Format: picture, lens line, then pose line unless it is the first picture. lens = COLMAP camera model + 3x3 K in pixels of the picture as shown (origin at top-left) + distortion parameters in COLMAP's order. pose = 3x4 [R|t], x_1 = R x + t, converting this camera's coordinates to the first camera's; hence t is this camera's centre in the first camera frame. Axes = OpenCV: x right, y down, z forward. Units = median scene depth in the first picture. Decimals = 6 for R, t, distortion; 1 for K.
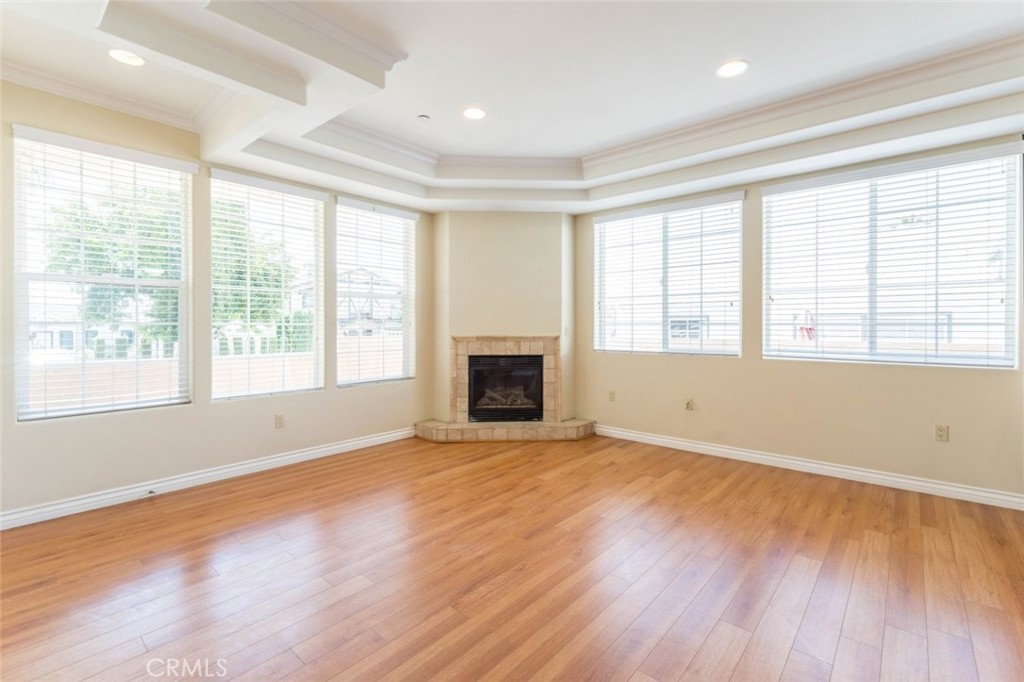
lens RADIAL K [[453.5, 0, 519.4], [0, 453.5, 328.2], [0, 0, 1]] dist [0.002521, 0.000315]
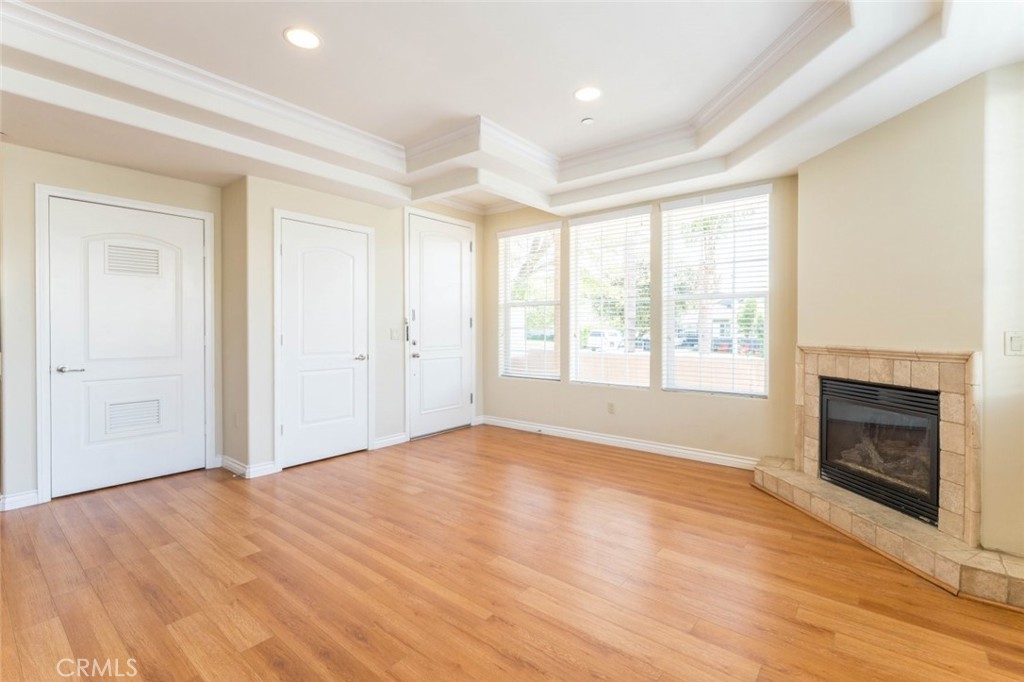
lens RADIAL K [[462.9, 0, 528.4], [0, 462.9, 332.8], [0, 0, 1]] dist [0.000459, -0.000714]
pose [[0.039155, 0.005590, -0.999218, 0.545224], [-0.010572, 0.999931, 0.005180, -0.000684], [0.999177, 0.010360, 0.039211, 0.567659]]
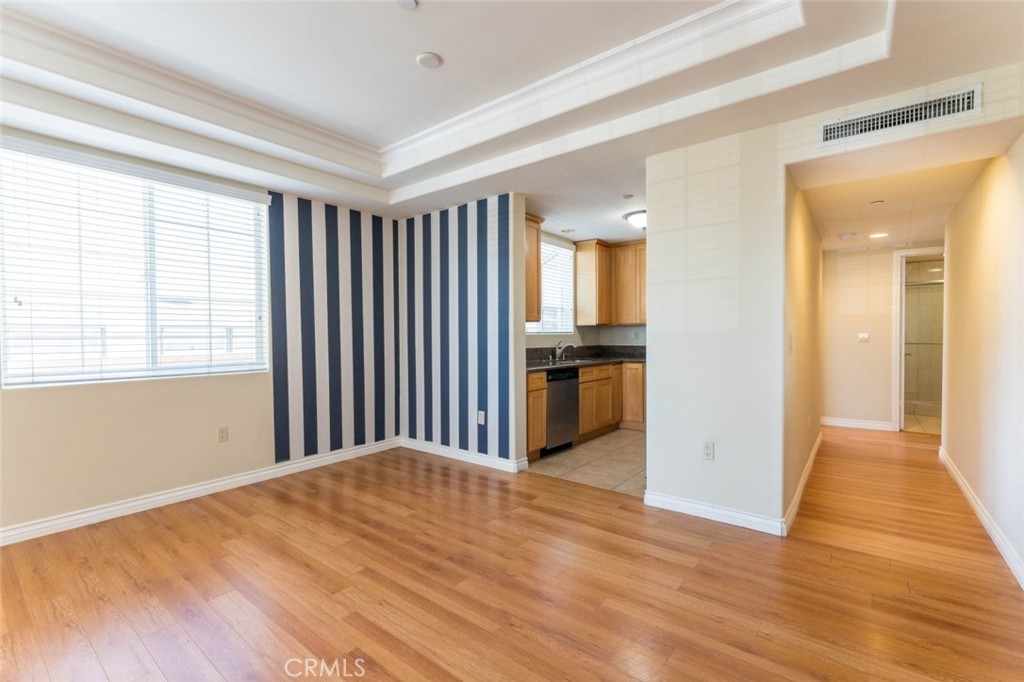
lens RADIAL K [[447.4, 0, 514.3], [0, 447.4, 345.2], [0, 0, 1]] dist [-0.001529, 0.000037]
pose [[-0.035517, -0.023586, 0.999091, -0.125277], [0.016729, 0.999567, 0.024192, -0.001673], [-0.999229, 0.017573, -0.035107, 0.215276]]
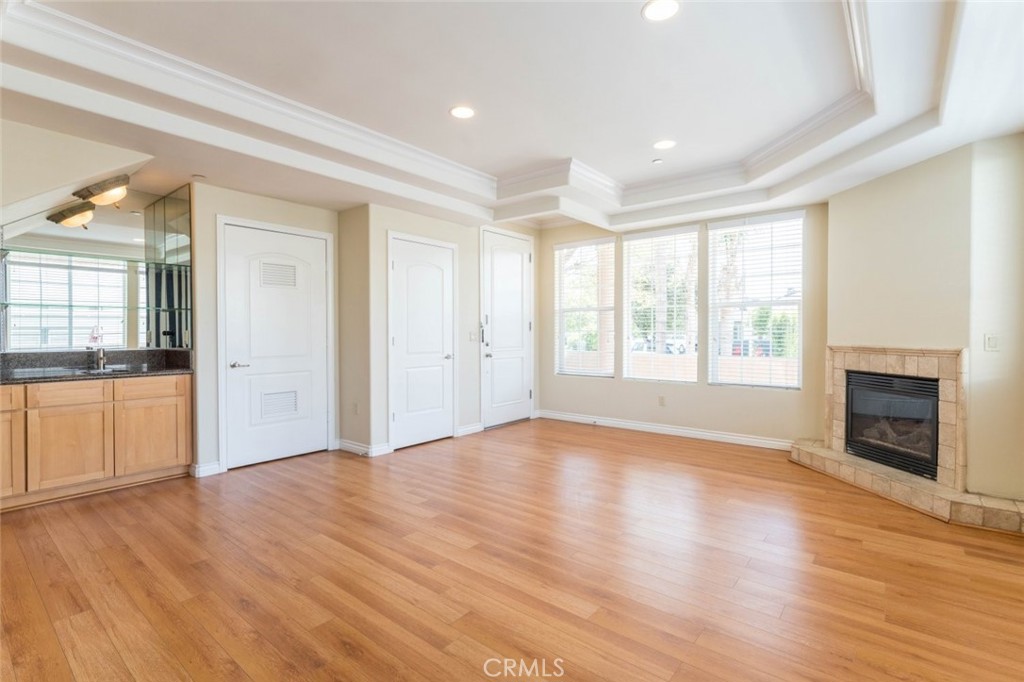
lens RADIAL K [[487.2, 0, 530.9], [0, 487.2, 340.0], [0, 0, 1]] dist [-0.004296, -0.000089]
pose [[0.046195, 0.013893, -0.998836, 0.735158], [-0.010132, 0.999858, 0.013439, 0.001565], [0.998881, 0.009499, 0.046330, 0.411416]]
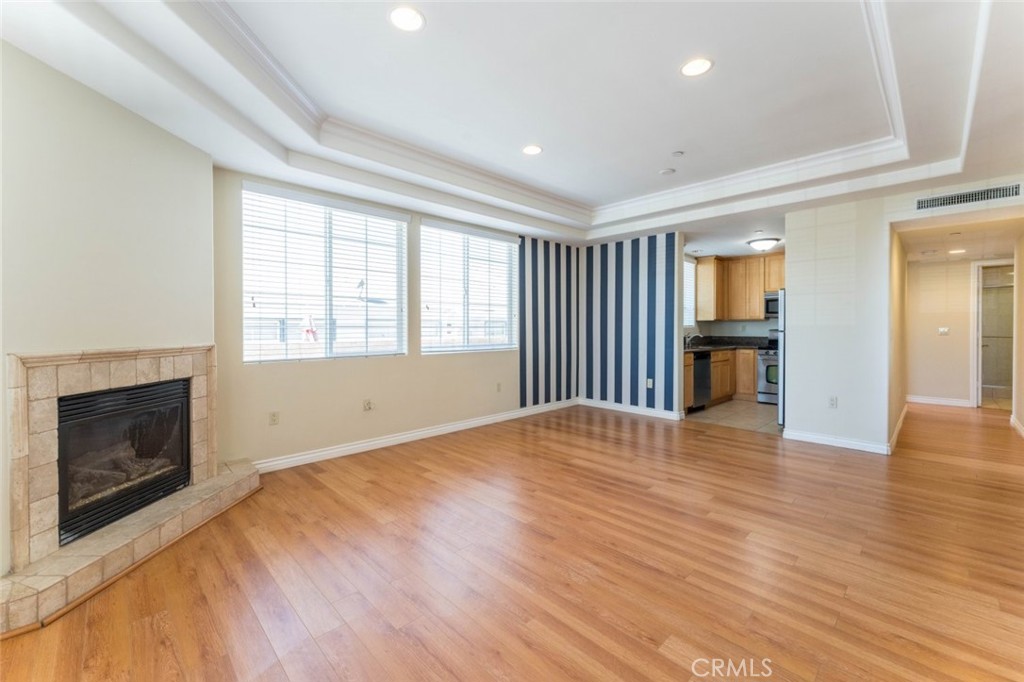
lens RADIAL K [[414.1, 0, 516.7], [0, 414.1, 331.5], [0, 0, 1]] dist [0.002869, 0.000157]
pose [[0.097156, -0.010201, 0.995217, -0.473583], [0.009981, 0.999907, 0.009274, -0.003879], [-0.995219, 0.009032, 0.097249, 0.514839]]
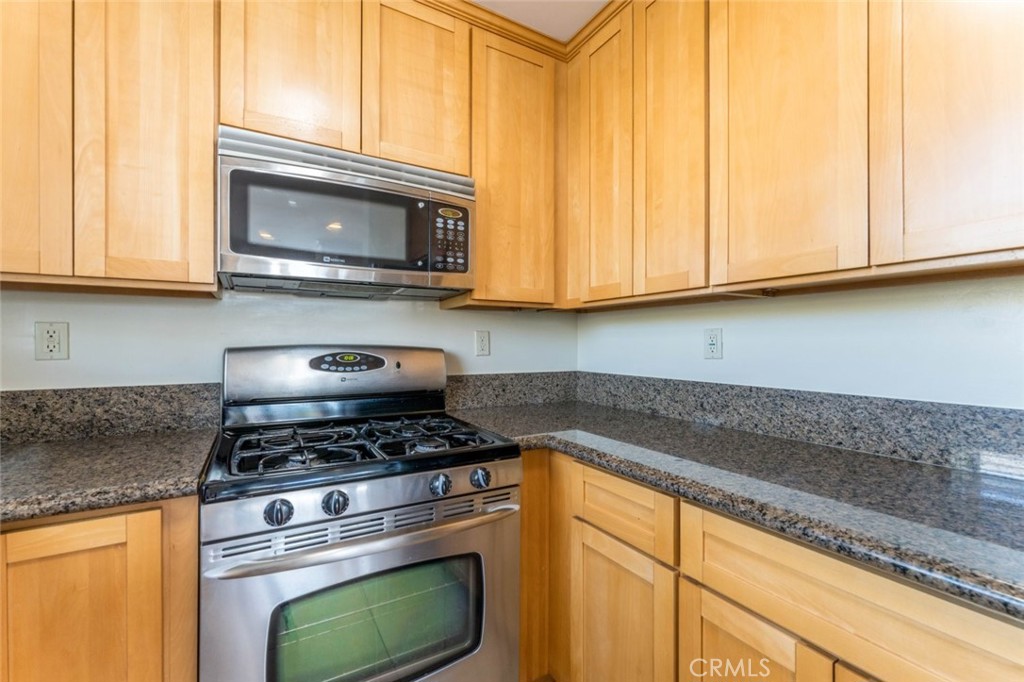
lens RADIAL K [[425.6, 0, 512.0], [0, 425.6, 341.0], [0, 0, 1]] dist [0.001991, 0.000228]
pose [[-0.943815, -0.002574, 0.330466, 0.823857], [-0.000262, 0.999975, 0.007038, 0.005849], [-0.330476, 0.006556, -0.943792, -0.035732]]
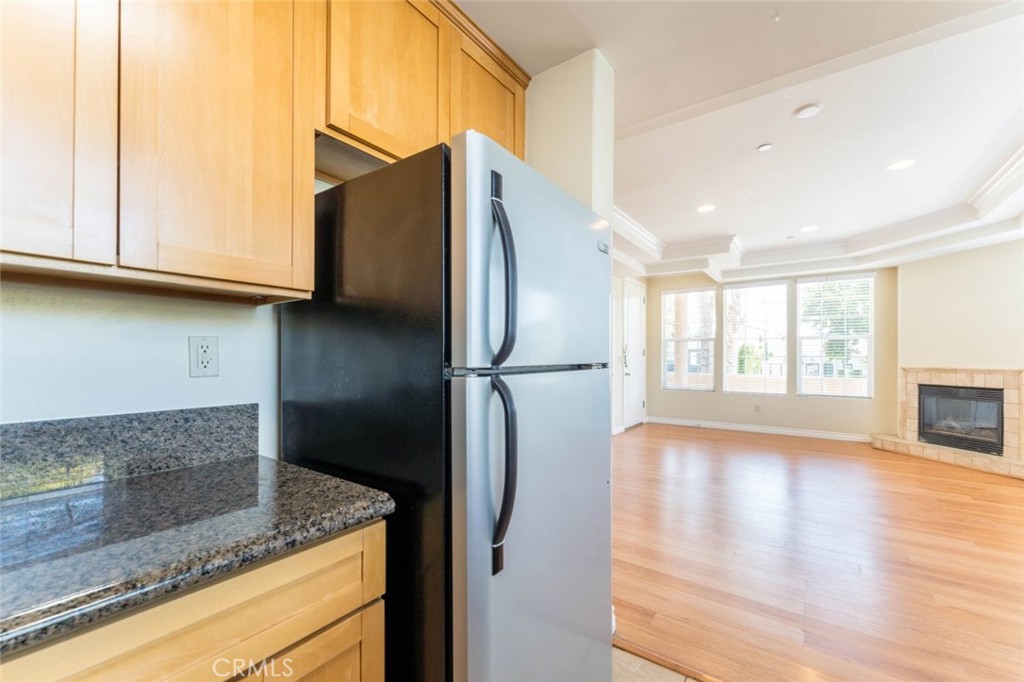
lens RADIAL K [[438.1, 0, 513.0], [0, 438.1, 354.8], [0, 0, 1]] dist [0.000796, 0.000431]
pose [[0.091649, -0.004676, -0.995780, 0.930572], [-0.014251, 0.999880, -0.006007, 0.007305], [0.995689, 0.014742, 0.091571, -0.141007]]
